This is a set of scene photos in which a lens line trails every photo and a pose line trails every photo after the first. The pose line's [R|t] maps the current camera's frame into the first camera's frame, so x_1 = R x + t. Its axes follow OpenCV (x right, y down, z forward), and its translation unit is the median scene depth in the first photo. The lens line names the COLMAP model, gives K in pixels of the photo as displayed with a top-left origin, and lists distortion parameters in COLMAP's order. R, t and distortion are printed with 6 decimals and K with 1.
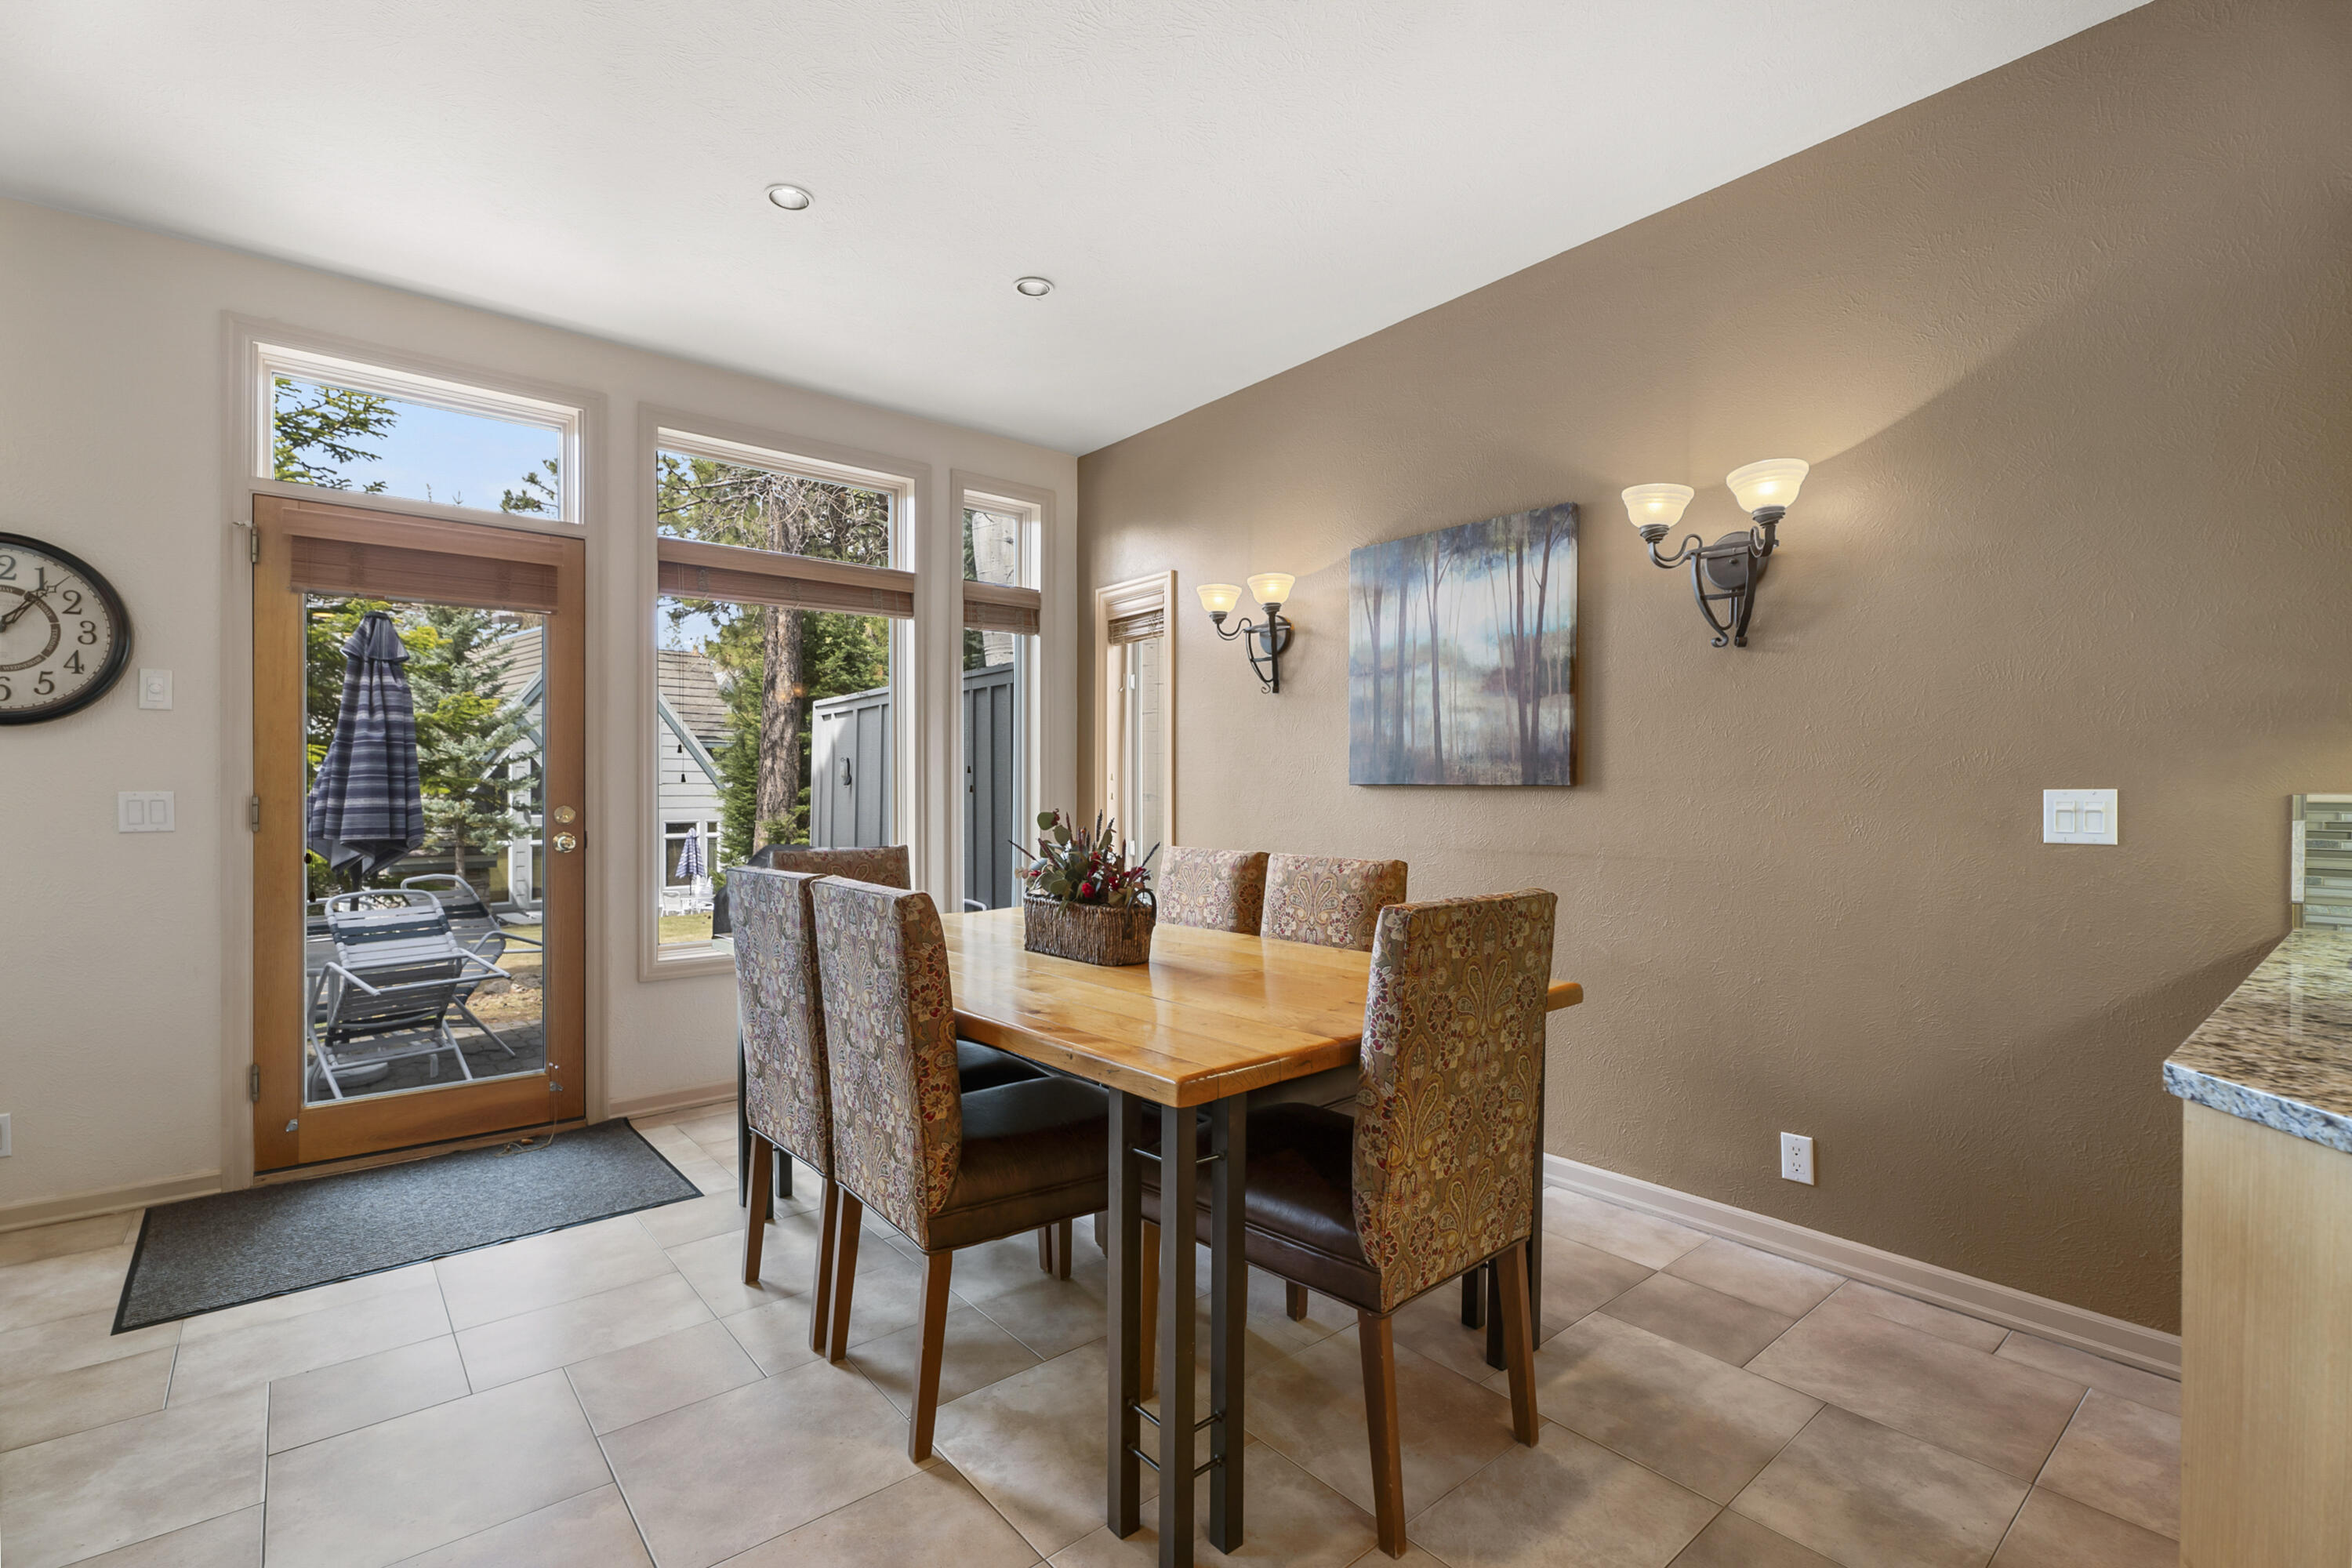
lens RADIAL K [[1048.1, 0, 1163.8], [0, 1048.1, 794.9], [0, 0, 1]] dist [-0.000562, 0.000444]
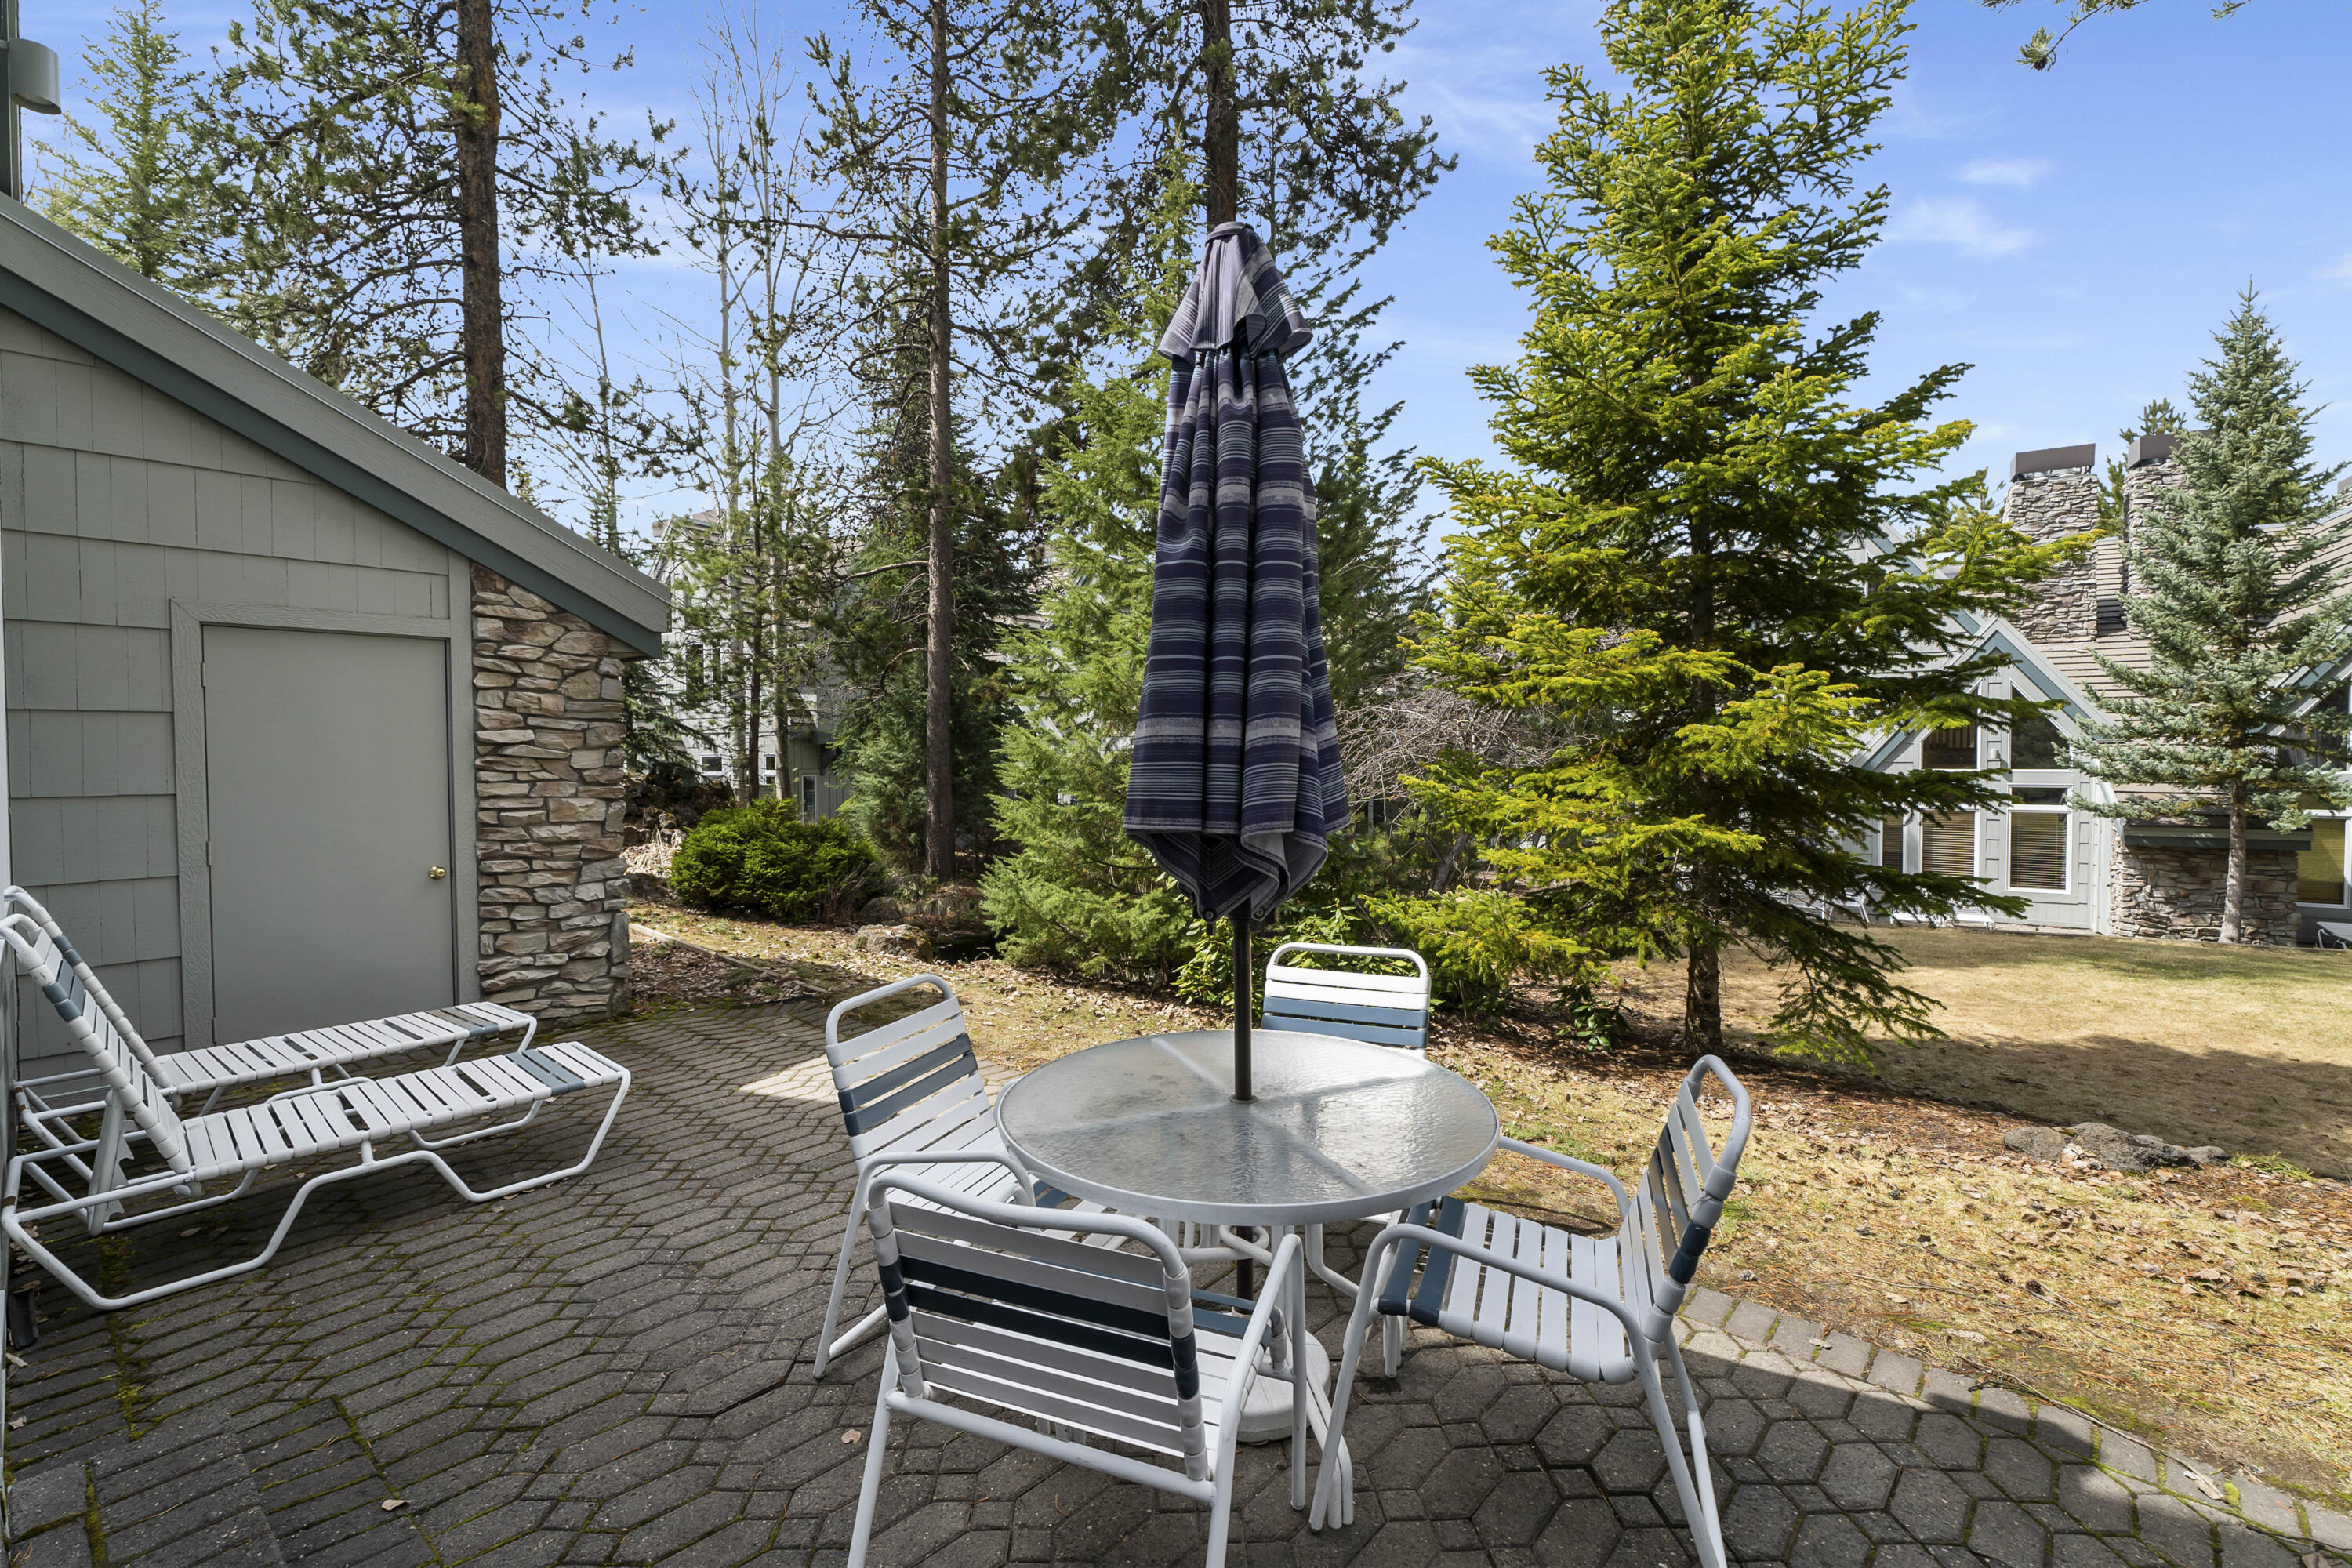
lens RADIAL K [[1048.1, 0, 1173.8], [0, 1048.1, 775.0], [0, 0, 1]] dist [-0.000562, 0.000444]
pose [[0.129417, 0.023010, -0.991323, -0.388634], [0.005597, 0.999698, 0.023935, 0.013931], [0.991574, -0.008646, 0.129249, 0.957336]]
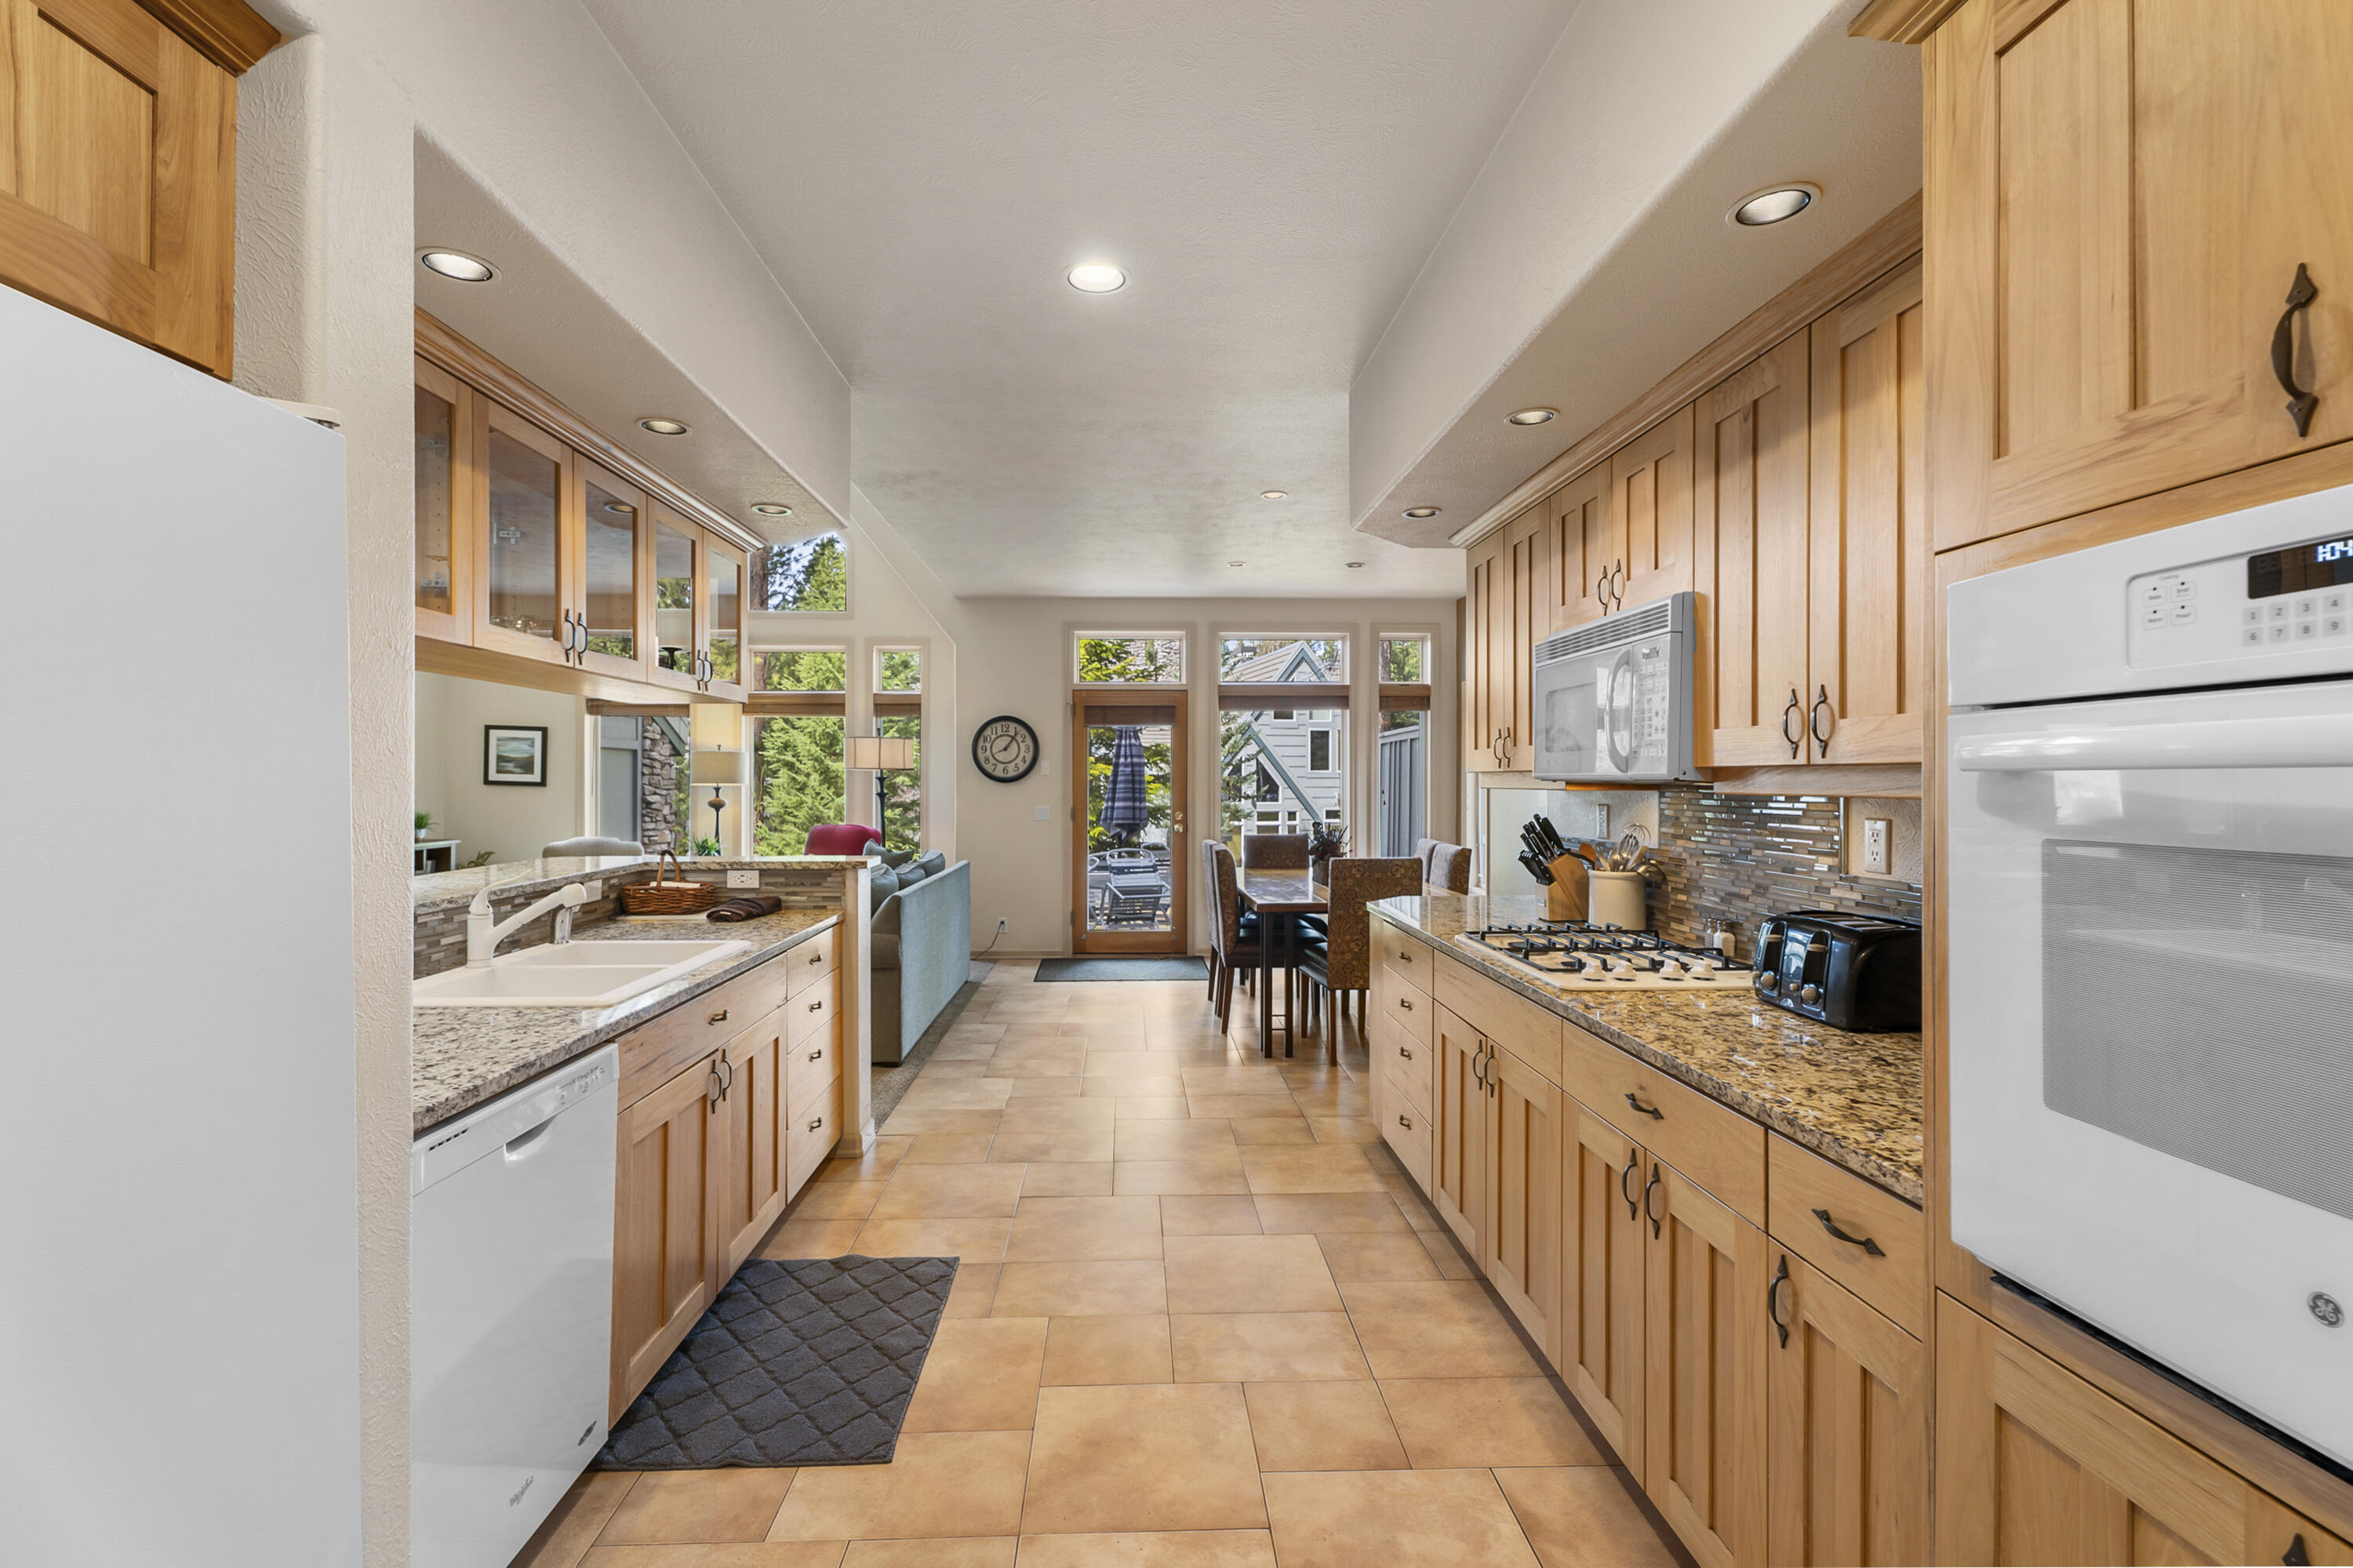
lens RADIAL K [[1048.6, 0, 1170.5], [0, 1048.6, 776.9], [0, 0, 1]] dist [-0.000562, 0.000444]
pose [[0.796820, -0.000916, -0.604216, 0.496580], [-0.001989, 0.999989, -0.004139, -0.036038], [0.604214, 0.004499, 0.796809, -0.512629]]
